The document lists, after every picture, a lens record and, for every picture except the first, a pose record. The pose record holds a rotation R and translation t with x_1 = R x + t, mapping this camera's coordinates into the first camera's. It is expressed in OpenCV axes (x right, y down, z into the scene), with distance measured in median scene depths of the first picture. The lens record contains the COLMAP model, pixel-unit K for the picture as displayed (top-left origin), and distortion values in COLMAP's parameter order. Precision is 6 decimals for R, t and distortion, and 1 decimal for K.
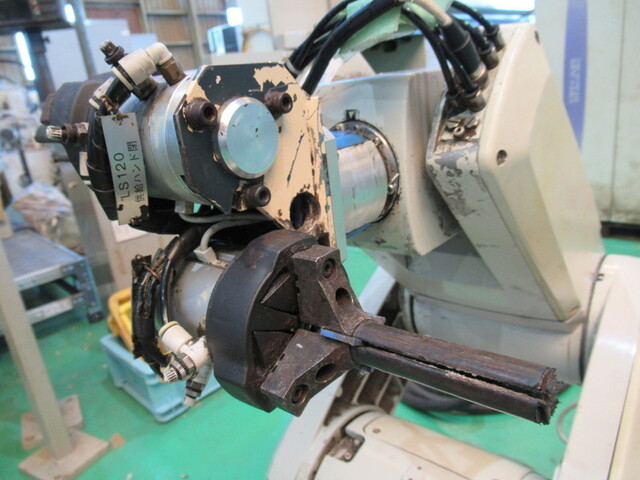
lens RADIAL K [[465.3, 0, 320.6], [0, 465.3, 244.2], [0, 0, 1]] dist [-0.020598, -0.003432]
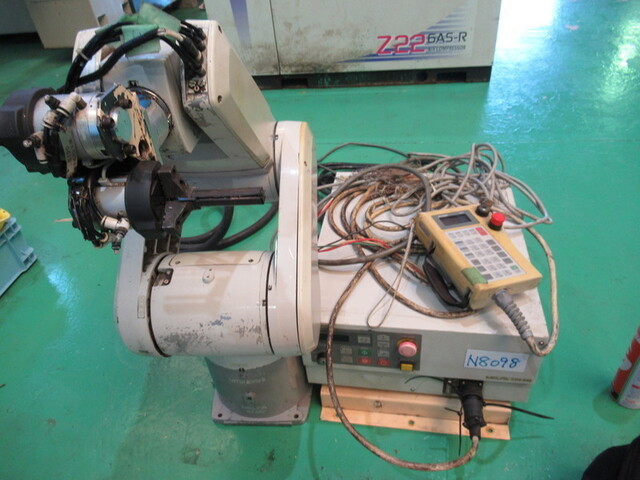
lens RADIAL K [[465.3, 0, 320.6], [0, 465.3, 244.2], [0, 0, 1]] dist [-0.020598, -0.003432]
pose [[0.796781, -0.330433, 0.505920, -0.475395], [0.171358, 0.926430, 0.335208, -0.189240], [-0.579463, -0.180394, 0.794784, -0.949029]]
